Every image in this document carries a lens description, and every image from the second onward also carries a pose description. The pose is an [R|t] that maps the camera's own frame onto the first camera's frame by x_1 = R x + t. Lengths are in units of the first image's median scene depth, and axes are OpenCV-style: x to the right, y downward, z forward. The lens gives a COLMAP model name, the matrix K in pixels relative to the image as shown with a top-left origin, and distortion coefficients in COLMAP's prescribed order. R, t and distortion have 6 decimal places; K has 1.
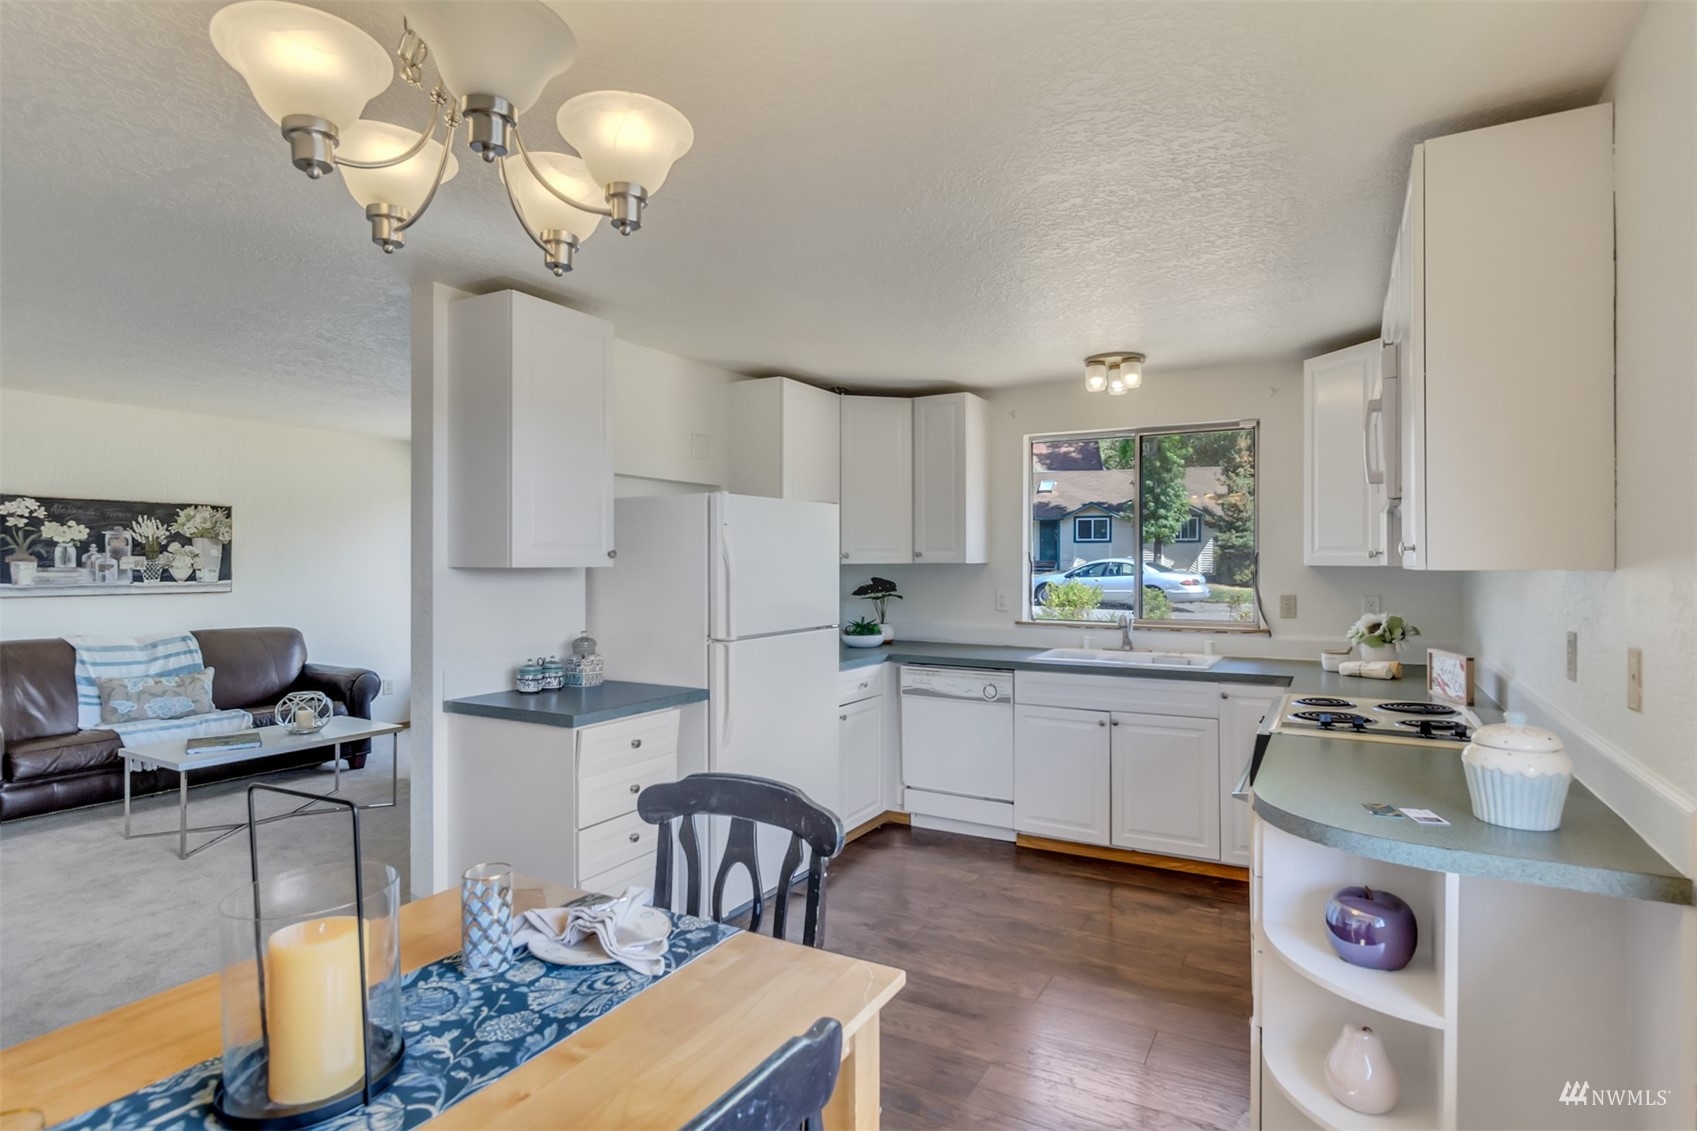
lens RADIAL K [[852.4, 0, 848.5], [0, 852.4, 565.5], [0, 0, 1]] dist [-0.022932, -0.000029]
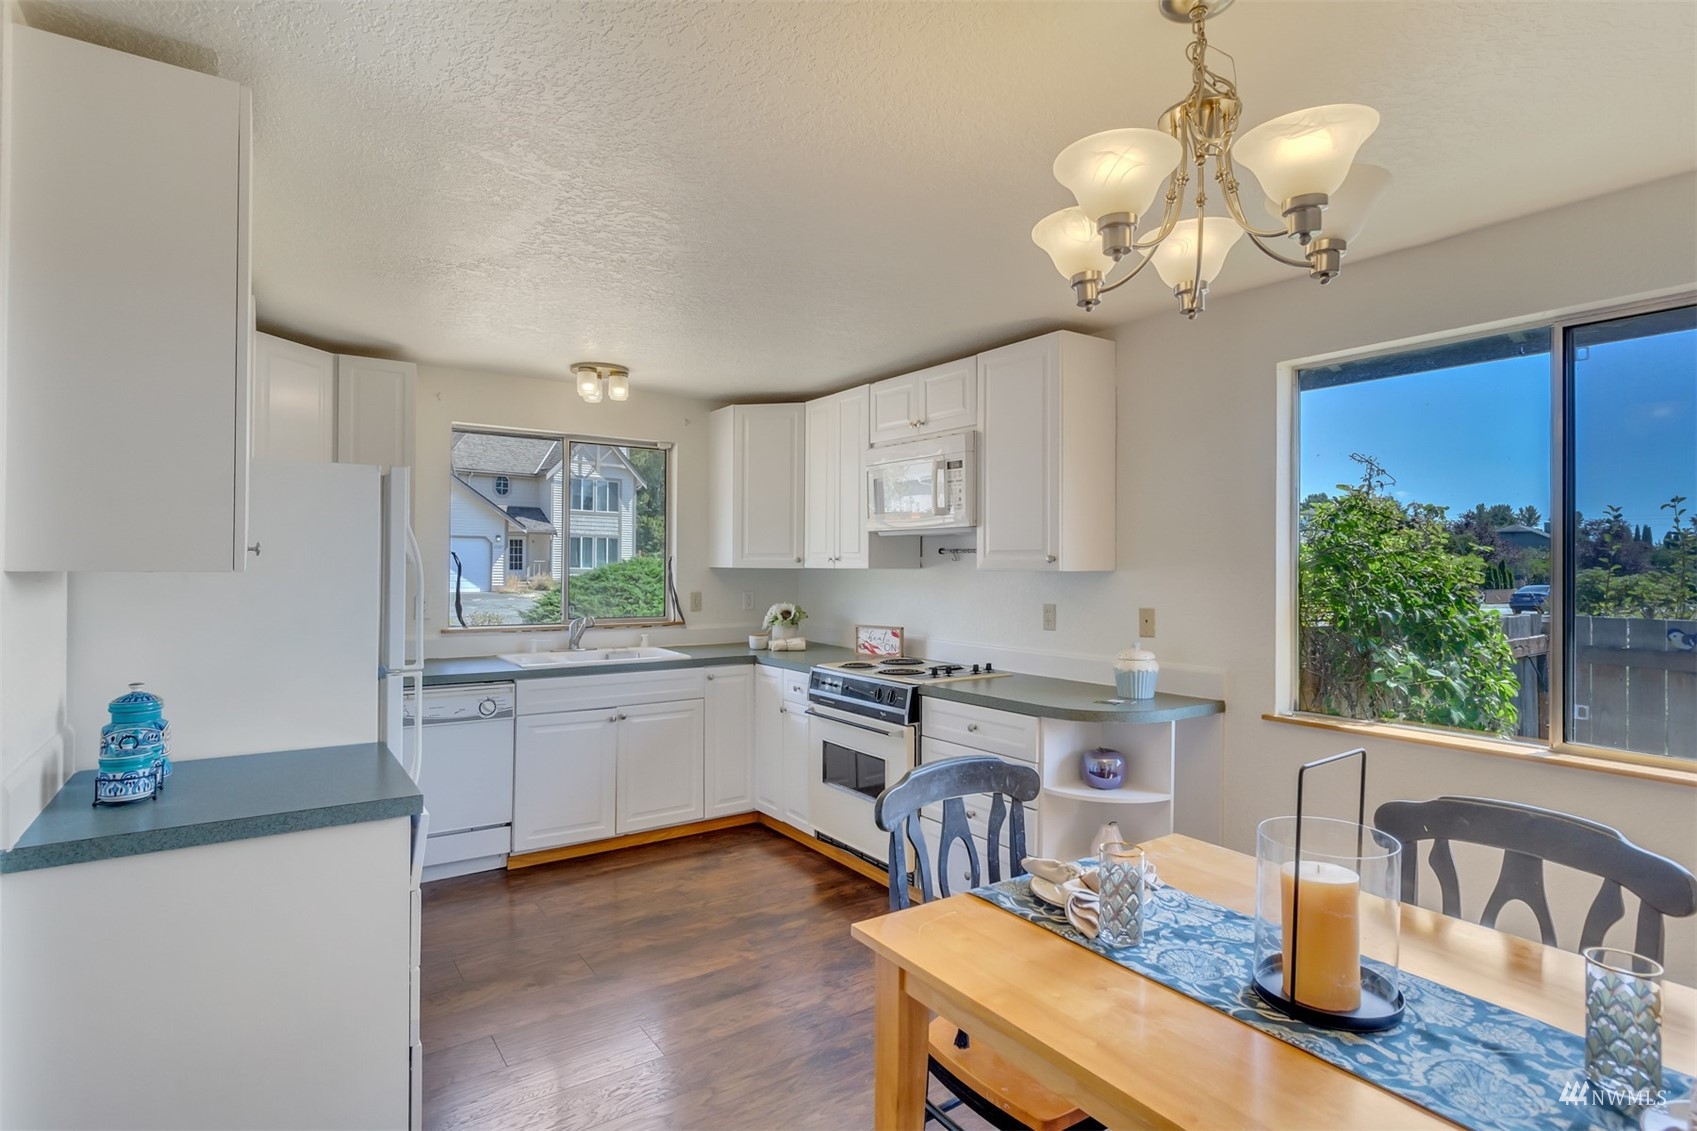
lens RADIAL K [[868.8, 0, 848.5], [0, 868.8, 565.5], [0, 0, 1]] dist [-0.001244, 0.000041]
pose [[0.435911, 0.002441, 0.899986, -1.095066], [-0.003448, 0.999994, -0.001042, -0.005842], [-0.899983, -0.002650, 0.435917, 0.564845]]
